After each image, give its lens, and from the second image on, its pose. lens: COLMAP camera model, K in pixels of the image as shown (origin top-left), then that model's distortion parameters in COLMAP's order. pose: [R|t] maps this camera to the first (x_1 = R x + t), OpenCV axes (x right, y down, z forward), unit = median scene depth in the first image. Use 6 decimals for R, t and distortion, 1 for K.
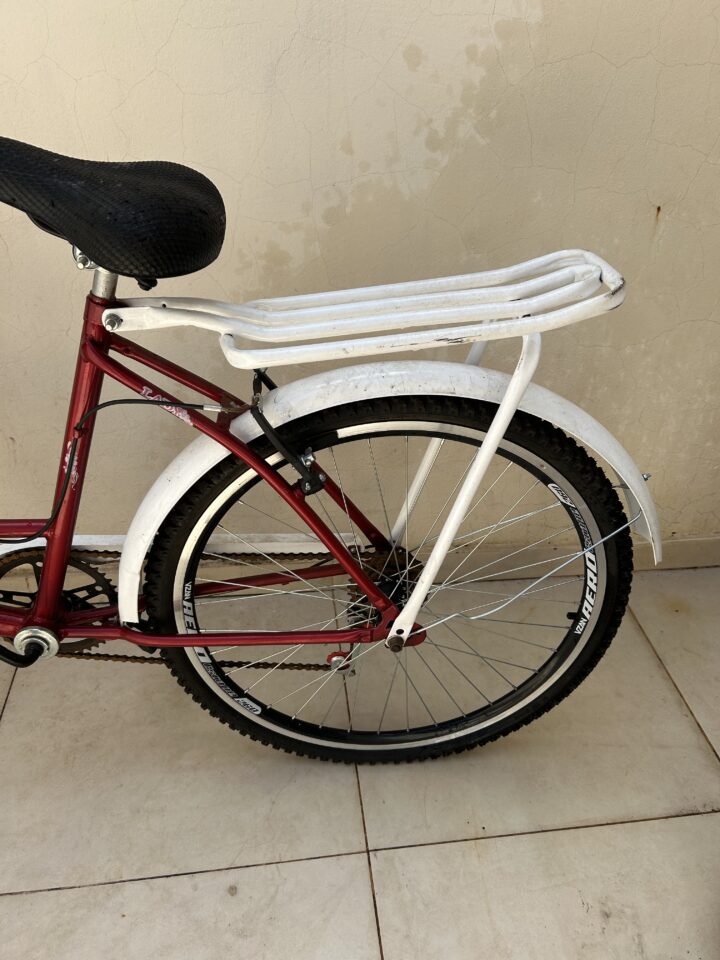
lens RADIAL K [[728.8, 0, 361.0], [0, 728.8, 473.5], [0, 0, 1]] dist [0.011449, -0.005007]
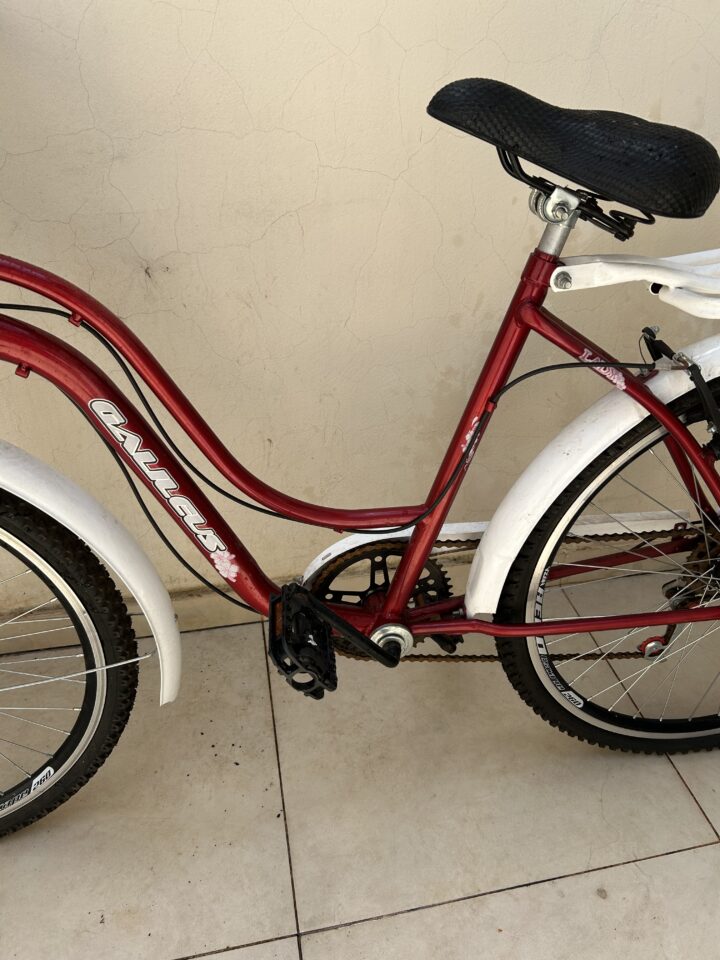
lens RADIAL K [[727.1, 0, 364.5], [0, 727.1, 478.4], [0, 0, 1]] dist [0.046593, -0.058073]
pose [[0.996698, -0.059923, 0.054798, -0.490598], [0.061610, 0.997661, -0.029623, 0.045334], [-0.052894, 0.032902, 0.998058, 0.054430]]
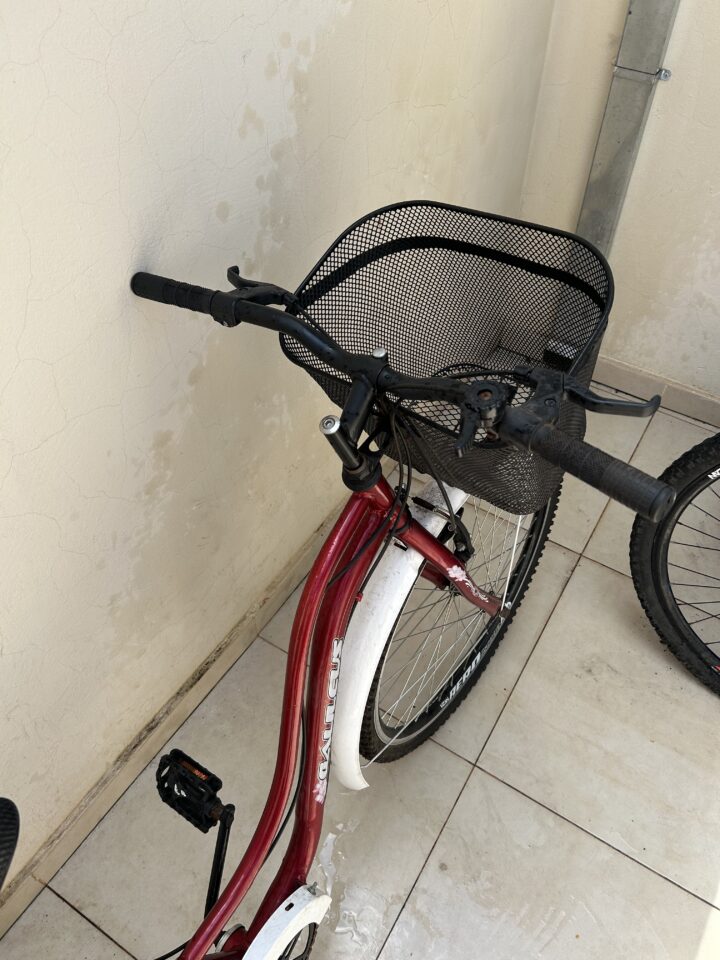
lens RADIAL K [[727.1, 0, 364.5], [0, 727.1, 478.4], [0, 0, 1]] dist [0.046593, -0.058073]
pose [[0.625112, -0.599261, 0.500121, -0.492538], [0.445981, 0.800072, 0.401231, -0.561638], [-0.640575, -0.027770, 0.767394, 0.103122]]
